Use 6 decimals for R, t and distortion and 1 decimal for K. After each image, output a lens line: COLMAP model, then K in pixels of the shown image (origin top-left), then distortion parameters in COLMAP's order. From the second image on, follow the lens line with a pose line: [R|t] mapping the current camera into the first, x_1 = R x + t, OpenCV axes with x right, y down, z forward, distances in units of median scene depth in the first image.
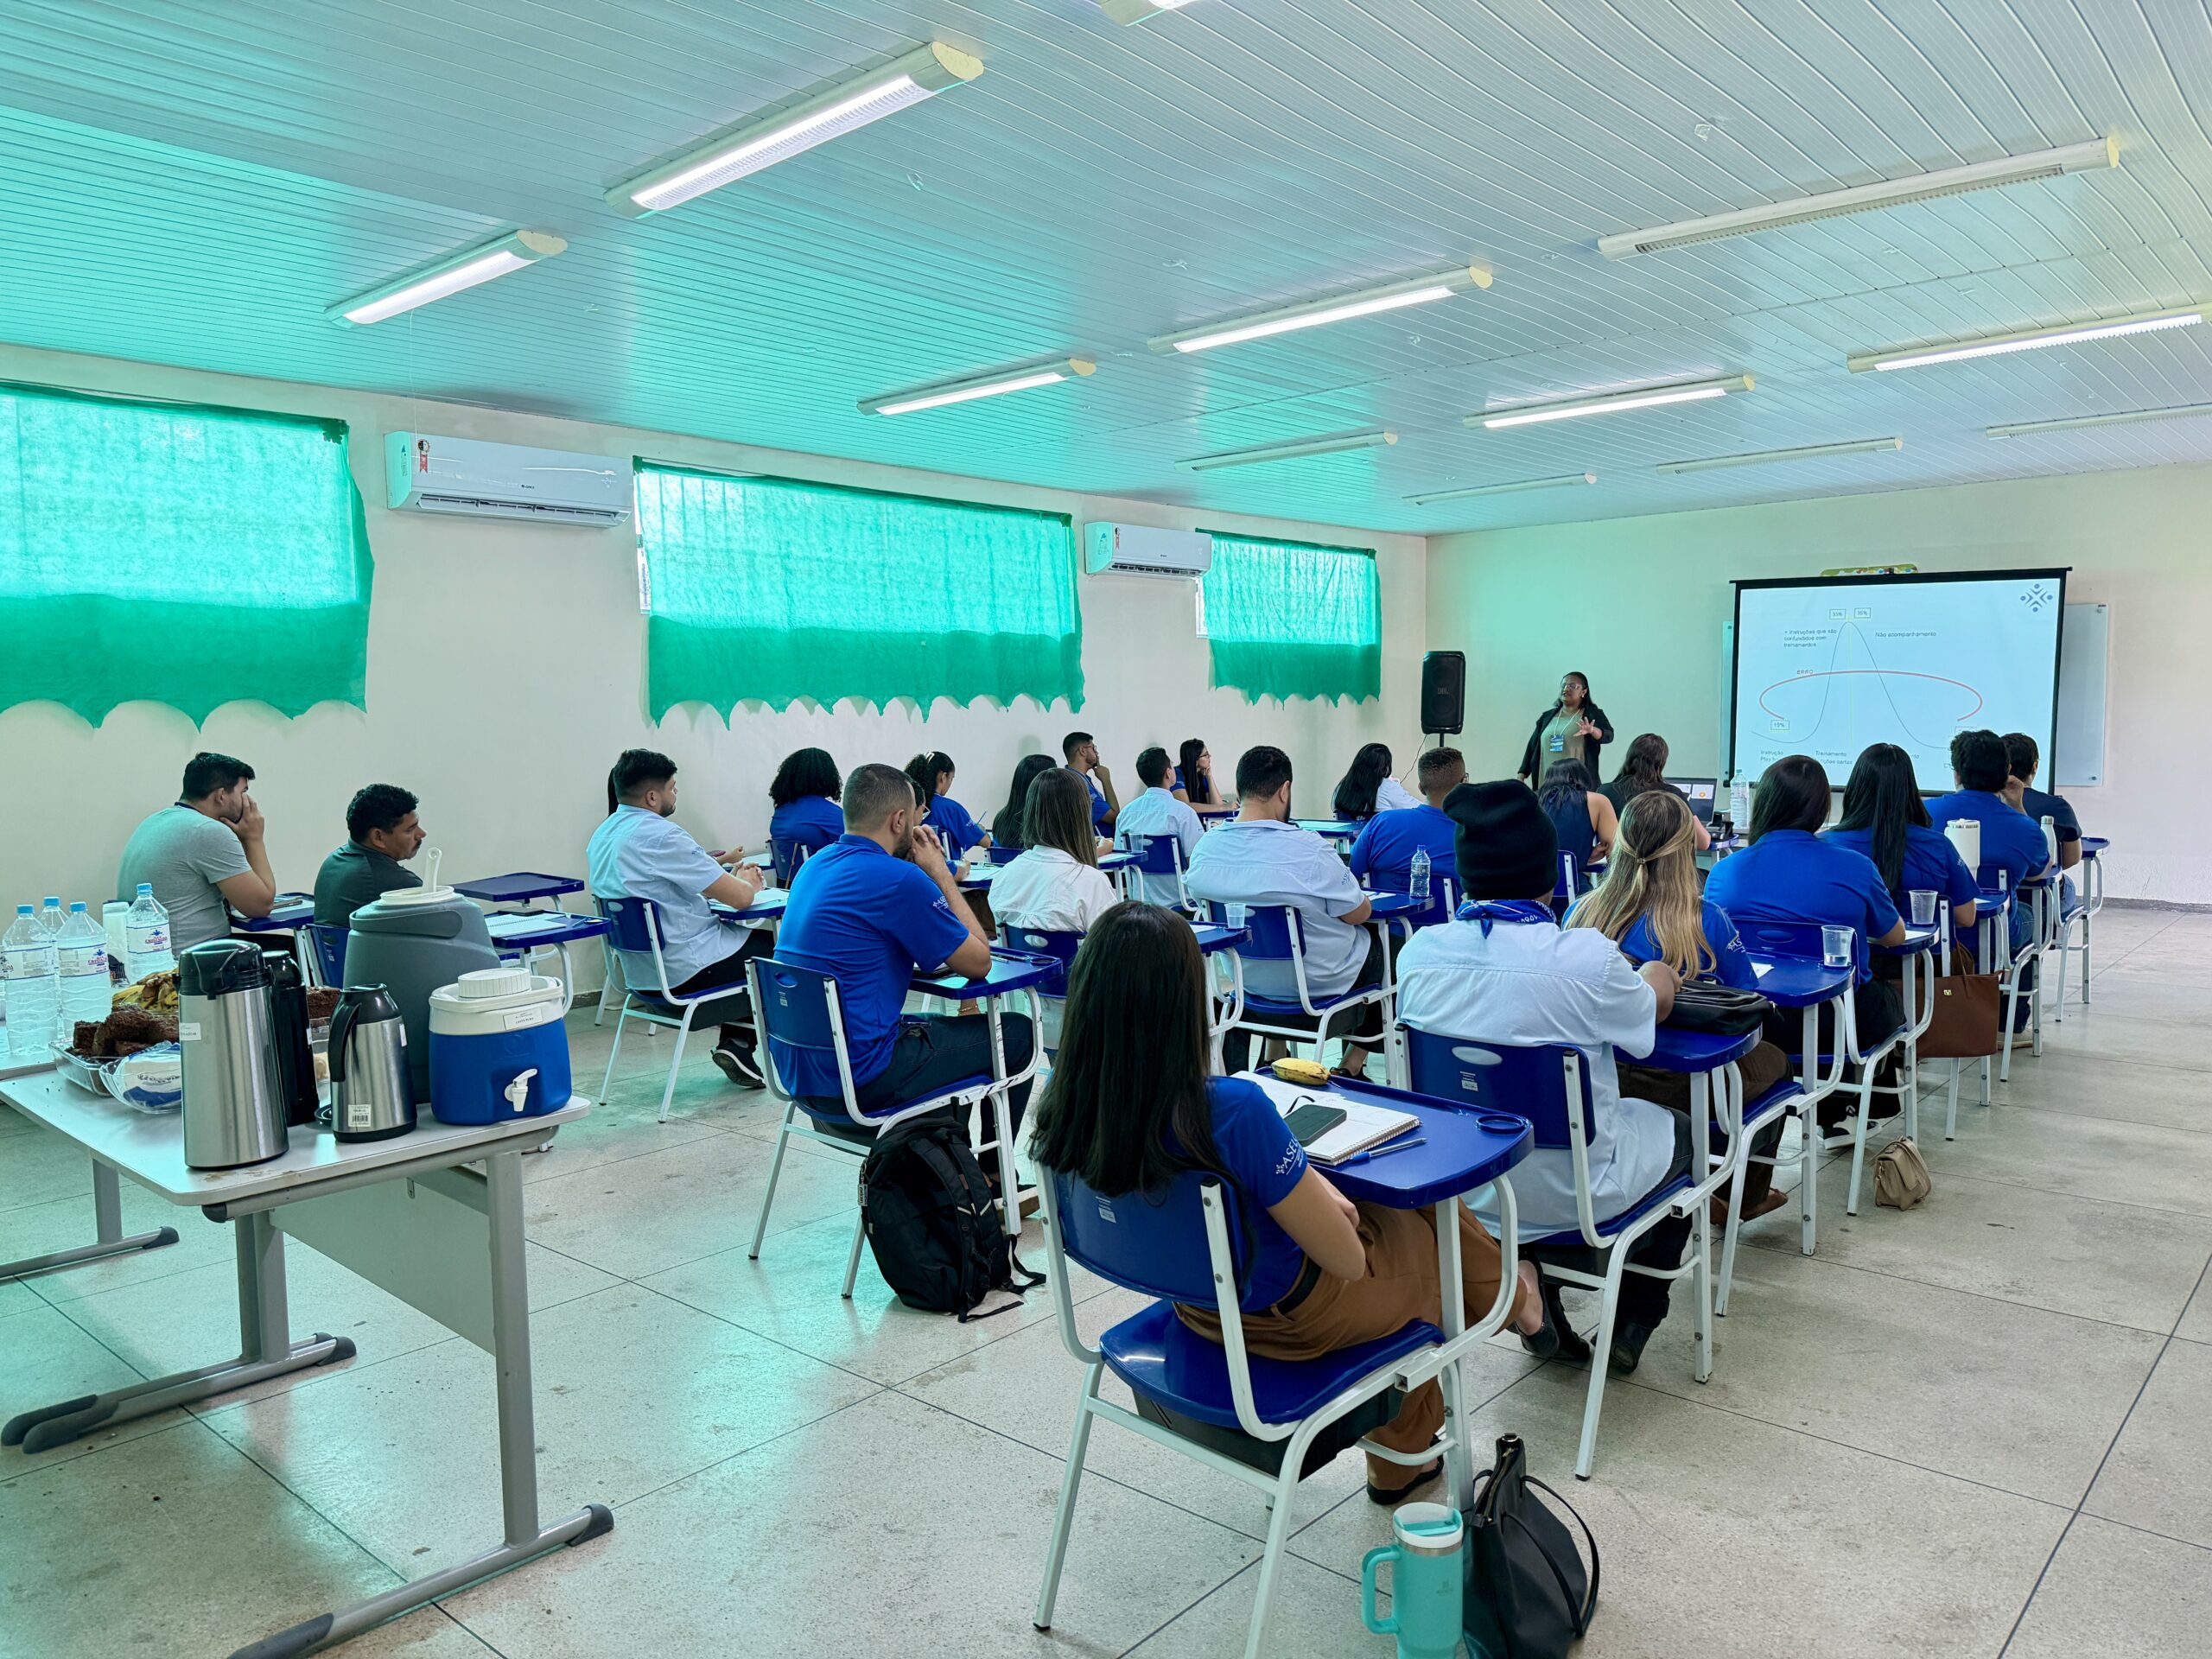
lens RADIAL K [[1598.3, 0, 1106.0], [0, 1598.3, 829.5], [0, 0, 1]] dist [0.169059, -0.268420]
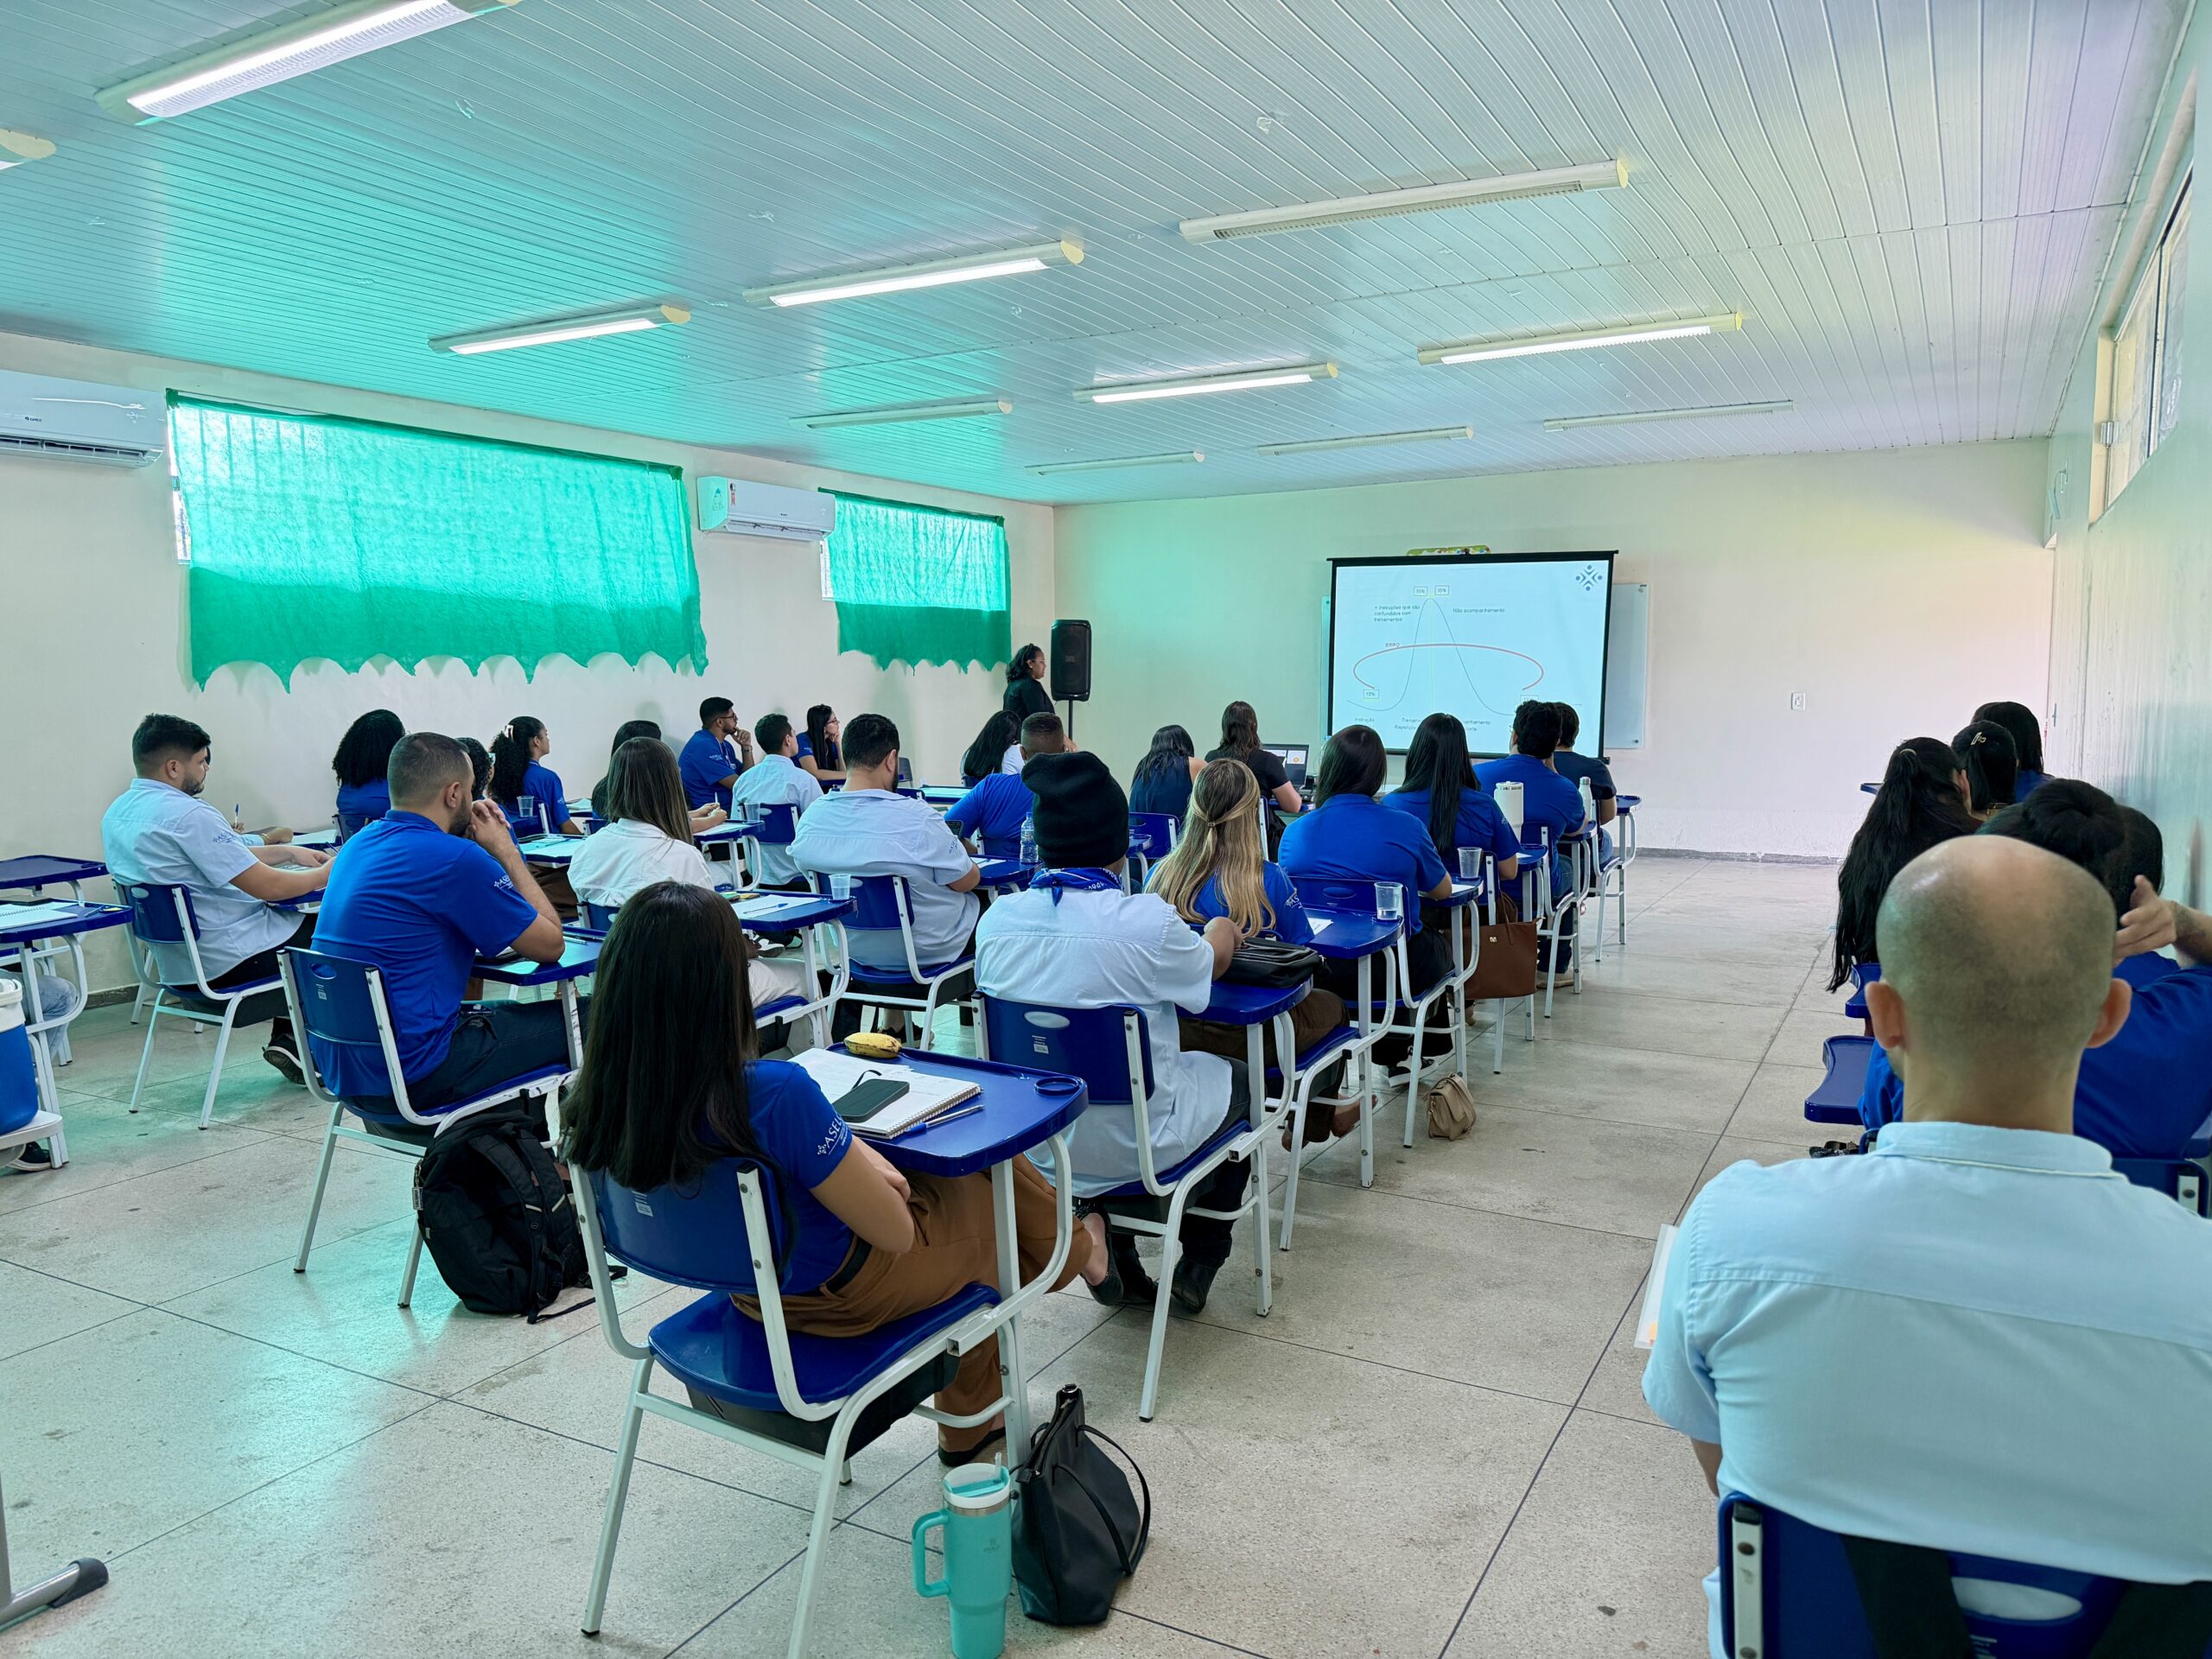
lens RADIAL K [[1598.3, 0, 1106.0], [0, 1598.3, 829.5], [0, 0, 1]] dist [0.169059, -0.268420]
pose [[0.976505, -0.016212, 0.214882, 0.027523], [0.011471, 0.999663, 0.023293, -0.002481], [-0.215188, -0.020280, 0.976362, -0.000179]]
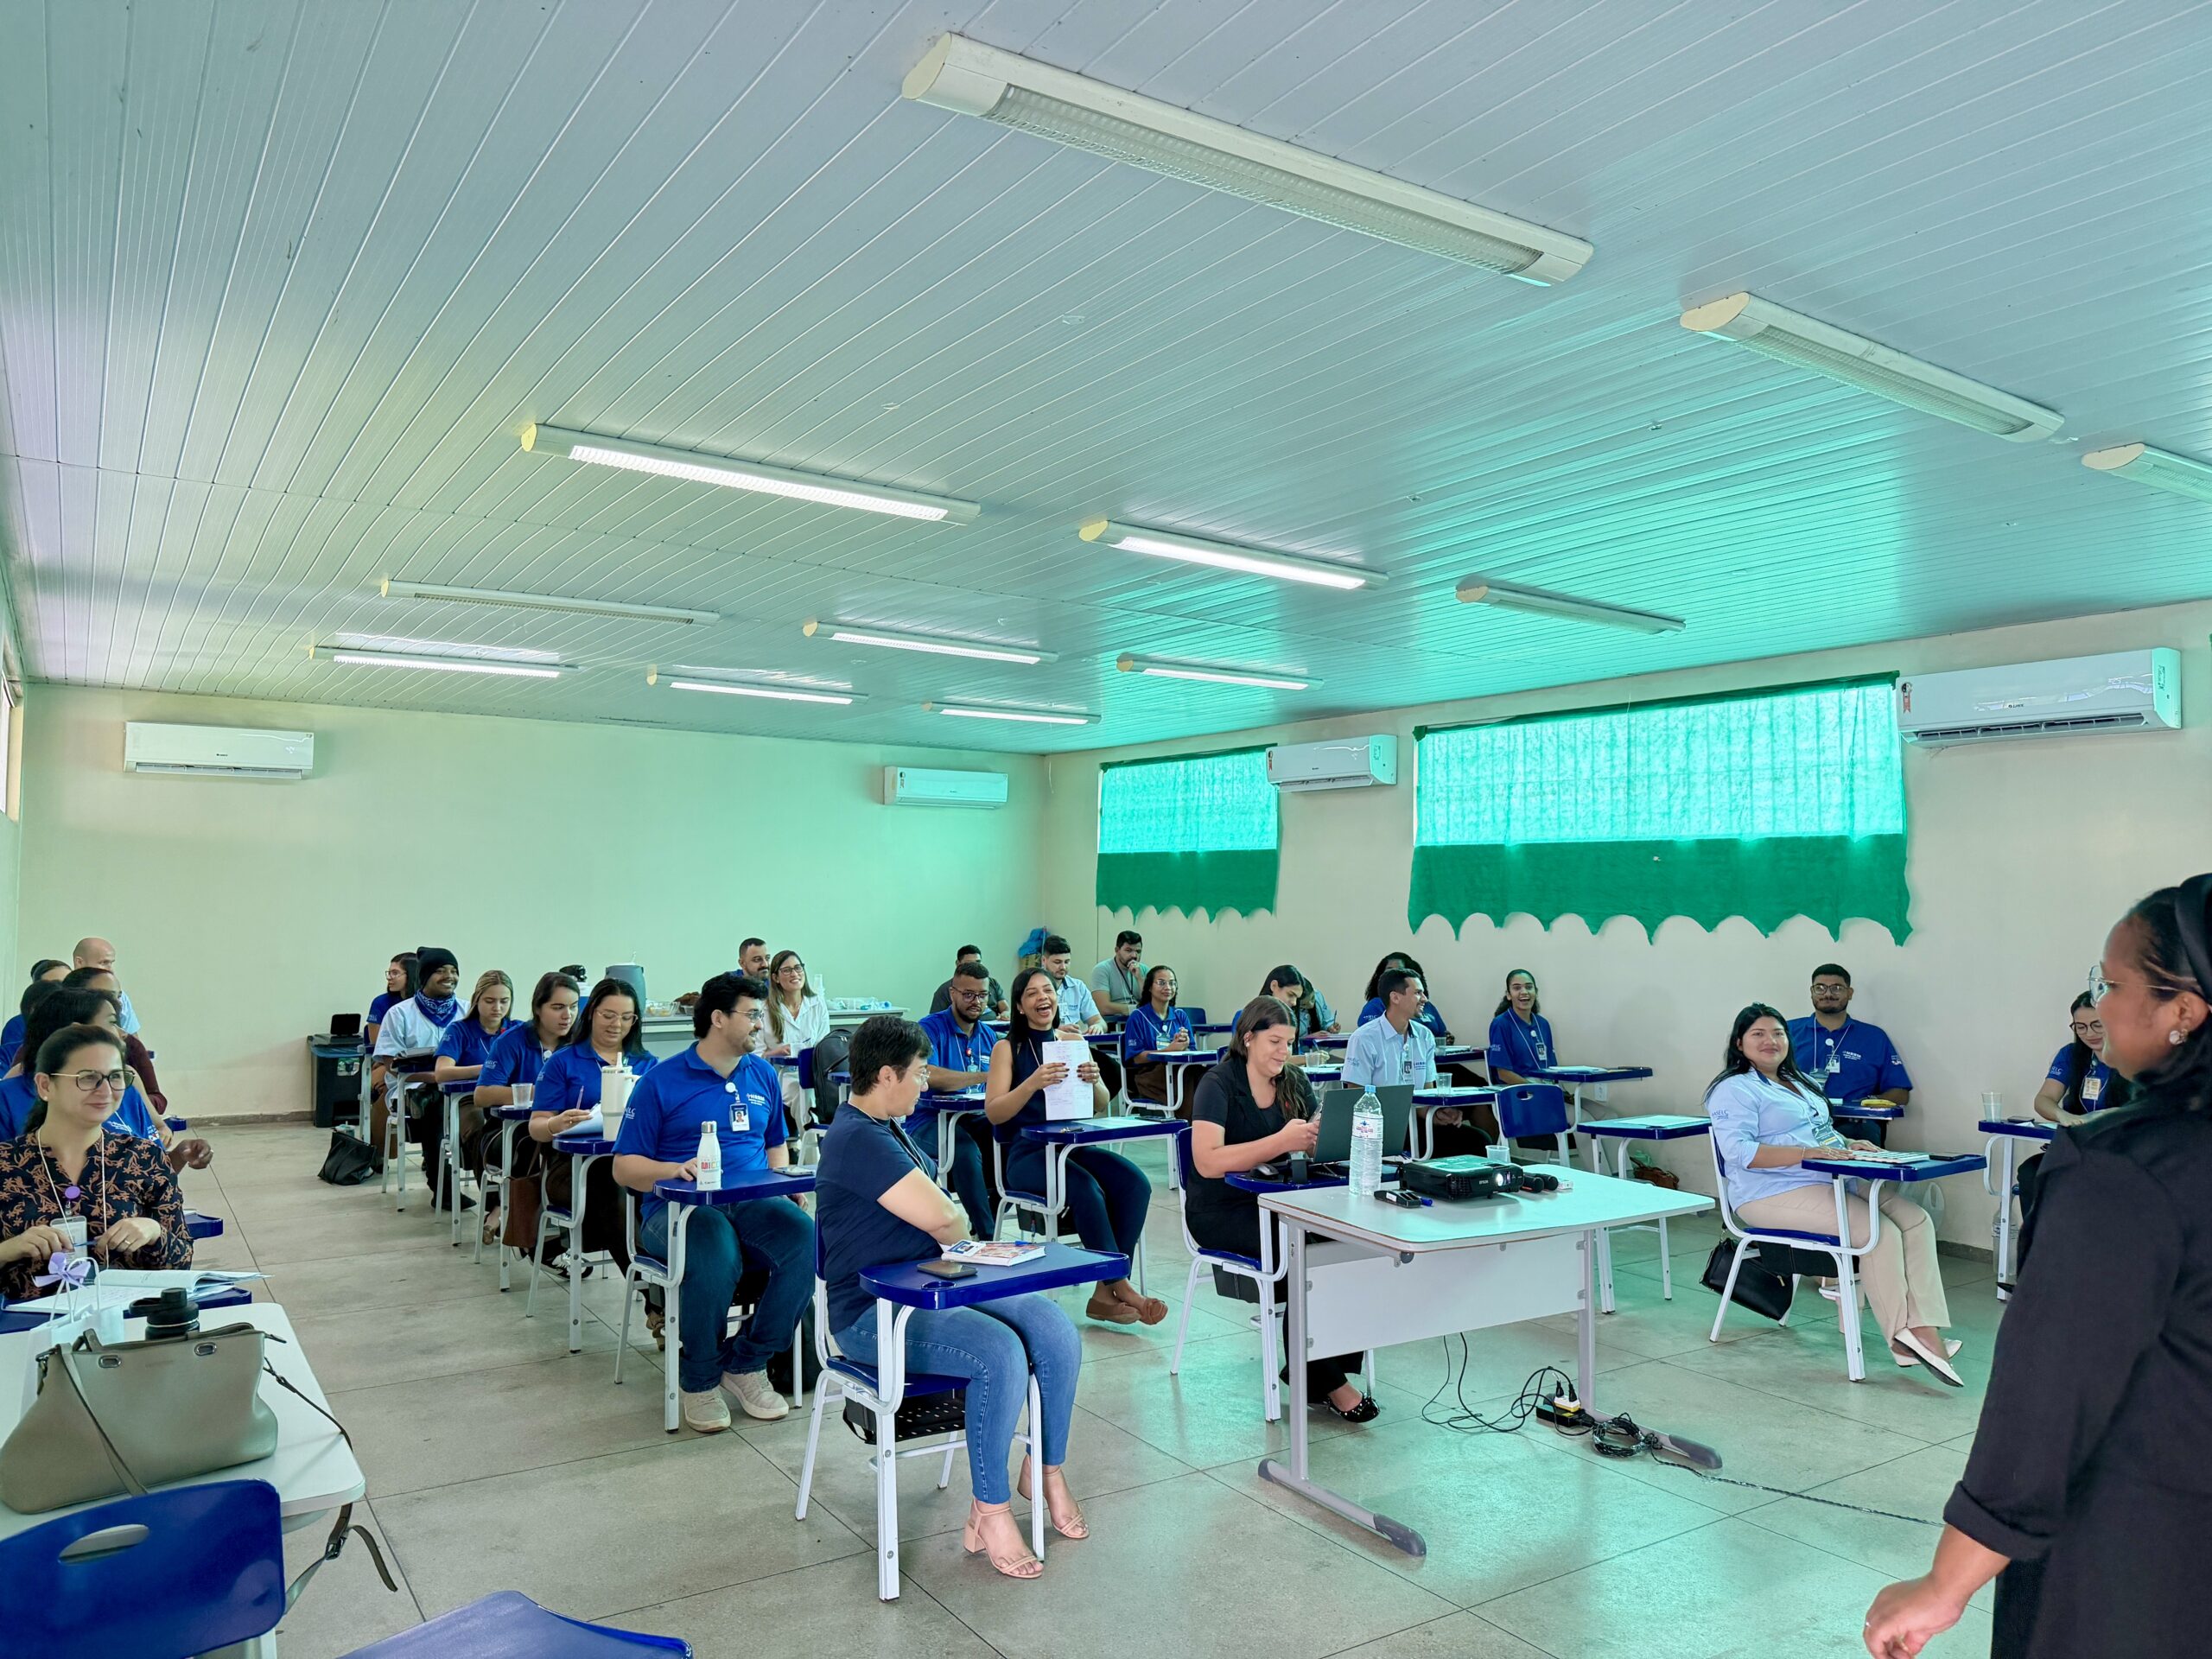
lens RADIAL K [[1598.3, 0, 1106.0], [0, 1598.3, 829.5], [0, 0, 1]] dist [0.169059, -0.268420]
pose [[-0.314603, -0.037850, -0.948468, 1.681917], [-0.099235, 0.995041, -0.006793, -0.188145], [0.944022, 0.091984, -0.316799, 1.959805]]
